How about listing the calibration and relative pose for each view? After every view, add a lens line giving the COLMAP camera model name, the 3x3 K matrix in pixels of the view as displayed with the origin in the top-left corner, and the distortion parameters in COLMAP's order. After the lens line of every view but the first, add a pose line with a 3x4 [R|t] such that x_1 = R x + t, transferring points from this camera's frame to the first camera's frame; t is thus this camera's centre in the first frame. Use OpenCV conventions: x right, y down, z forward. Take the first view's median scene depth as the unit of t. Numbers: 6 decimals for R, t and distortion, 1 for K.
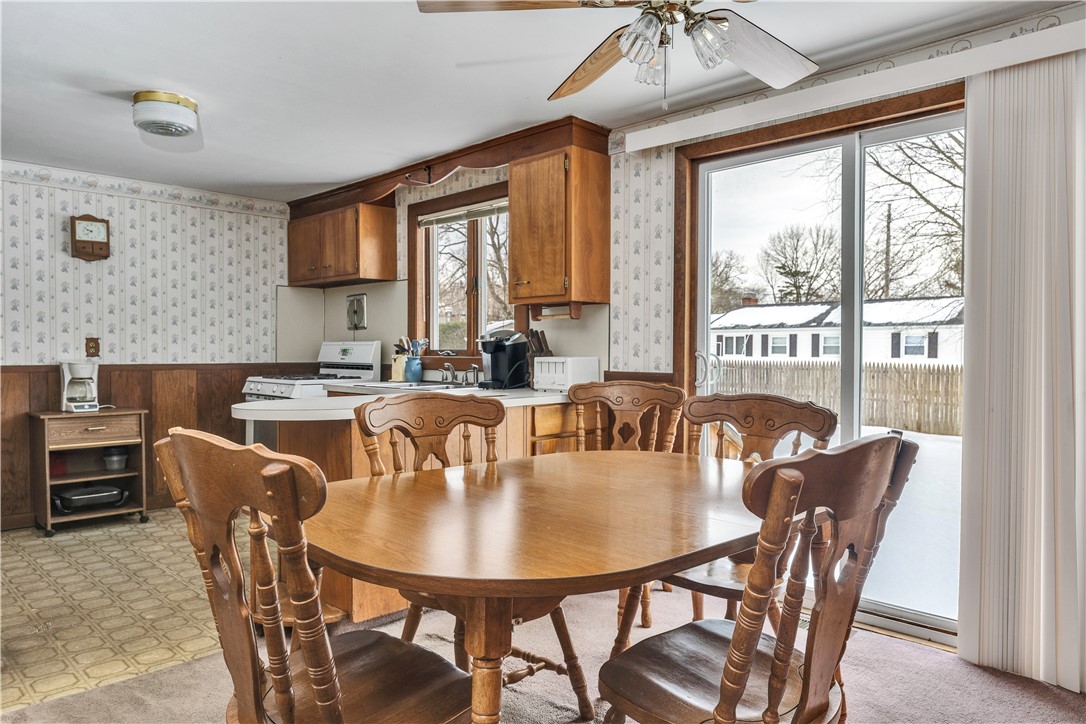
lens RADIAL K [[720.6, 0, 541.7], [0, 720.6, 365.6], [0, 0, 1]] dist [0.001215, -0.000764]
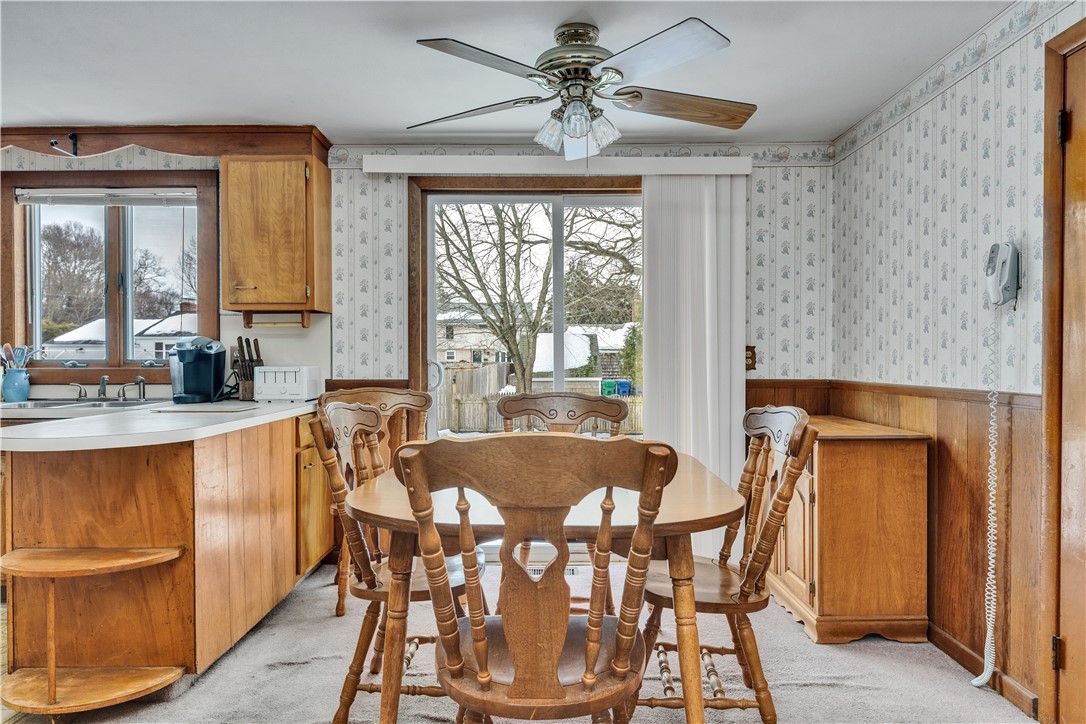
lens RADIAL K [[720.6, 0, 541.7], [0, 720.6, 365.6], [0, 0, 1]] dist [0.001215, -0.000764]
pose [[0.715327, -0.011153, 0.698701, -0.328230], [0.019329, 0.999806, -0.003829, -0.001769], [-0.698522, 0.016244, 0.715404, 0.048541]]
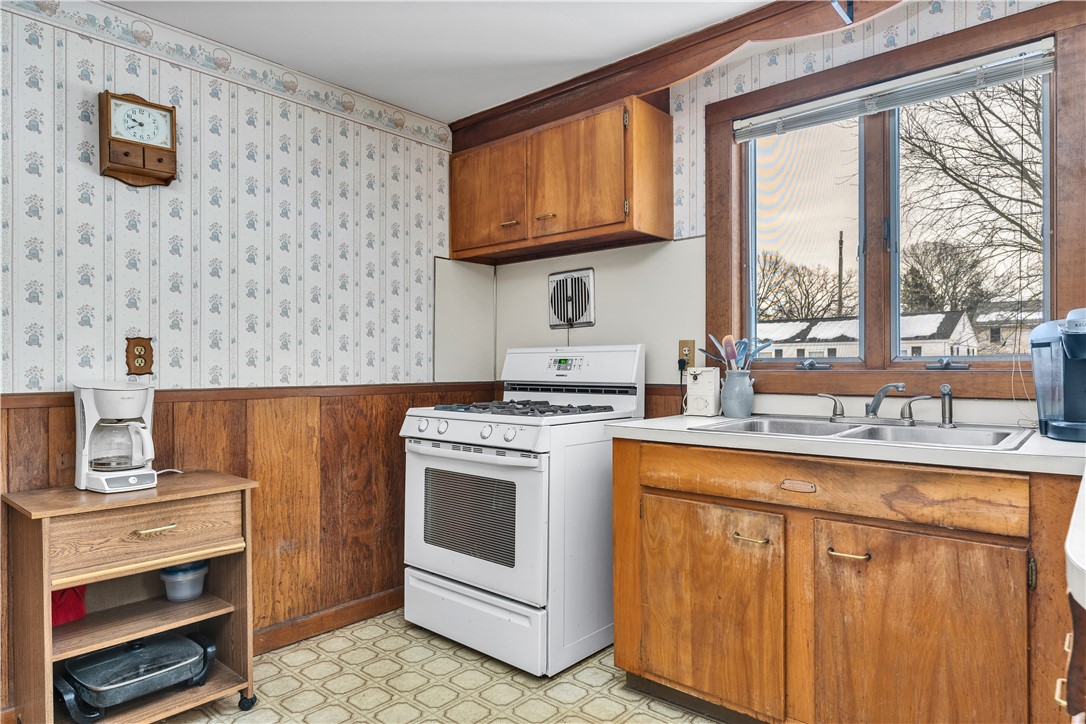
lens RADIAL K [[650.6, 0, 540.1], [0, 650.6, 365.2], [0, 0, 1]] dist [-0.000062, -0.001412]
pose [[0.998191, -0.005735, 0.059854, -0.373414], [0.007147, 0.999700, -0.023410, -0.006282], [-0.059702, 0.023795, 0.997933, 0.532811]]
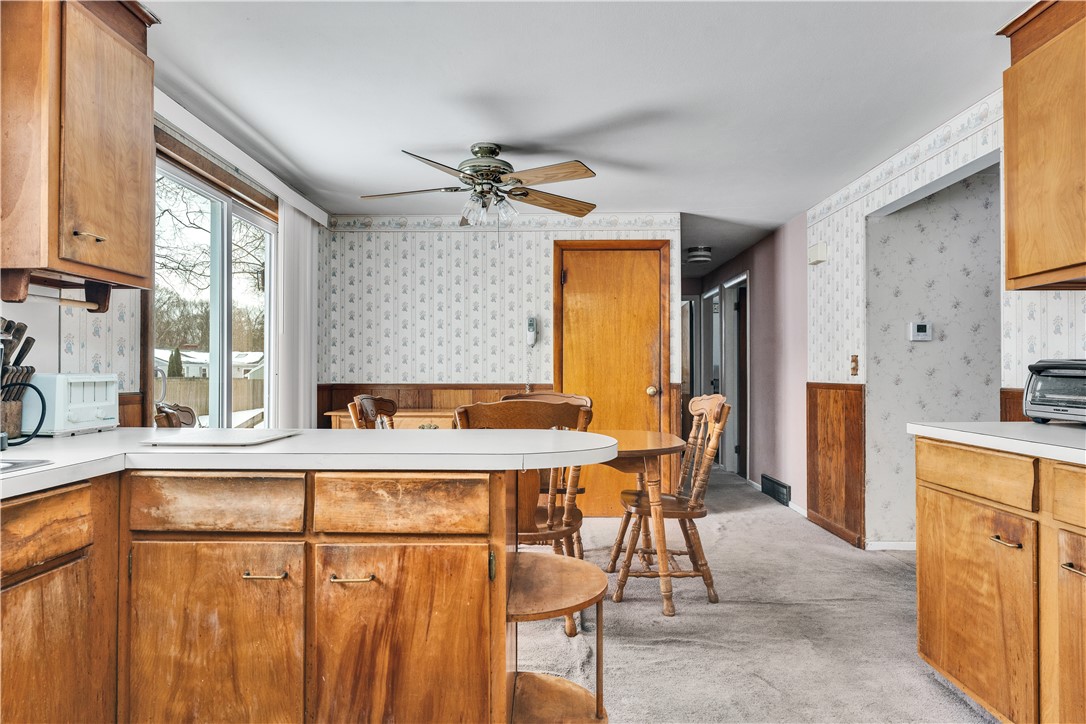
lens RADIAL K [[650.6, 0, 540.1], [0, 650.6, 365.2], [0, 0, 1]] dist [-0.000062, -0.001412]
pose [[-0.695679, 0.005442, 0.718332, -0.492340], [0.013568, 0.999892, 0.005565, -0.013341], [-0.718224, 0.013618, -0.695679, 0.881423]]
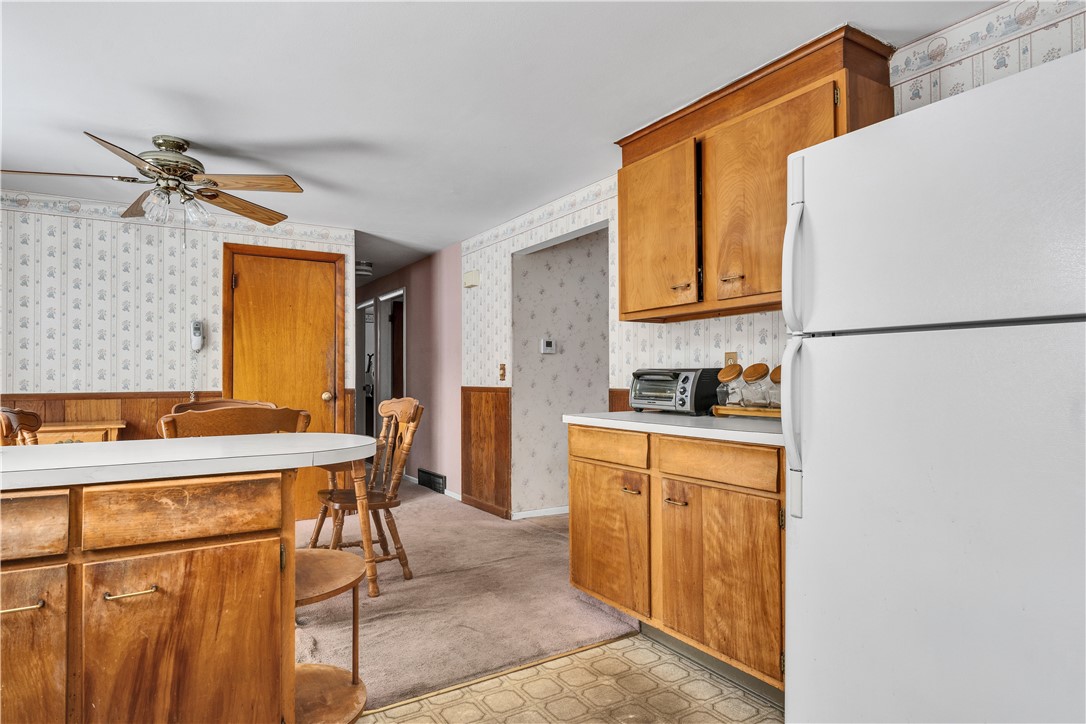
lens RADIAL K [[629.0, 0, 538.9], [0, 629.0, 364.7], [0, 0, 1]] dist [0.000794, -0.000578]
pose [[-0.974012, 0.006466, 0.226404, -0.455200], [0.006870, 0.999976, 0.000993, -0.015578], [-0.226392, 0.002522, -0.974033, 0.974688]]
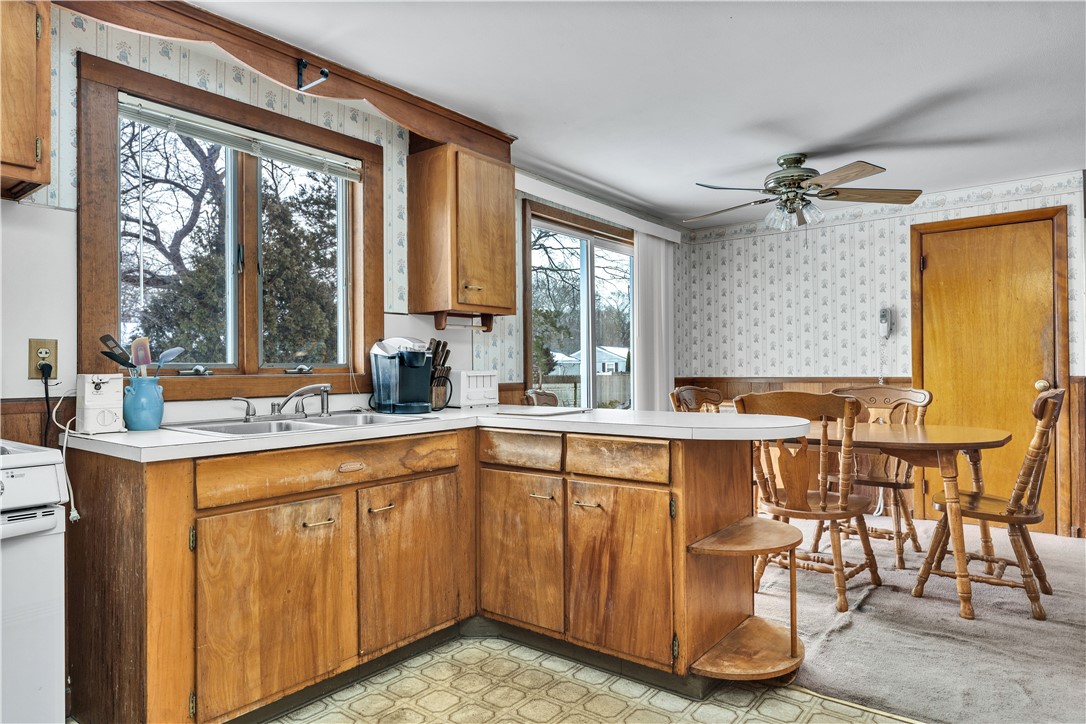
lens RADIAL K [[656.8, 0, 540.4], [0, 656.8, 365.5], [0, 0, 1]] dist [-0.000364, -0.000608]
pose [[-0.110337, 0.004005, 0.993886, -0.681384], [0.031584, 0.999501, -0.000522, -0.012269], [-0.993392, 0.031333, -0.110408, 0.811675]]
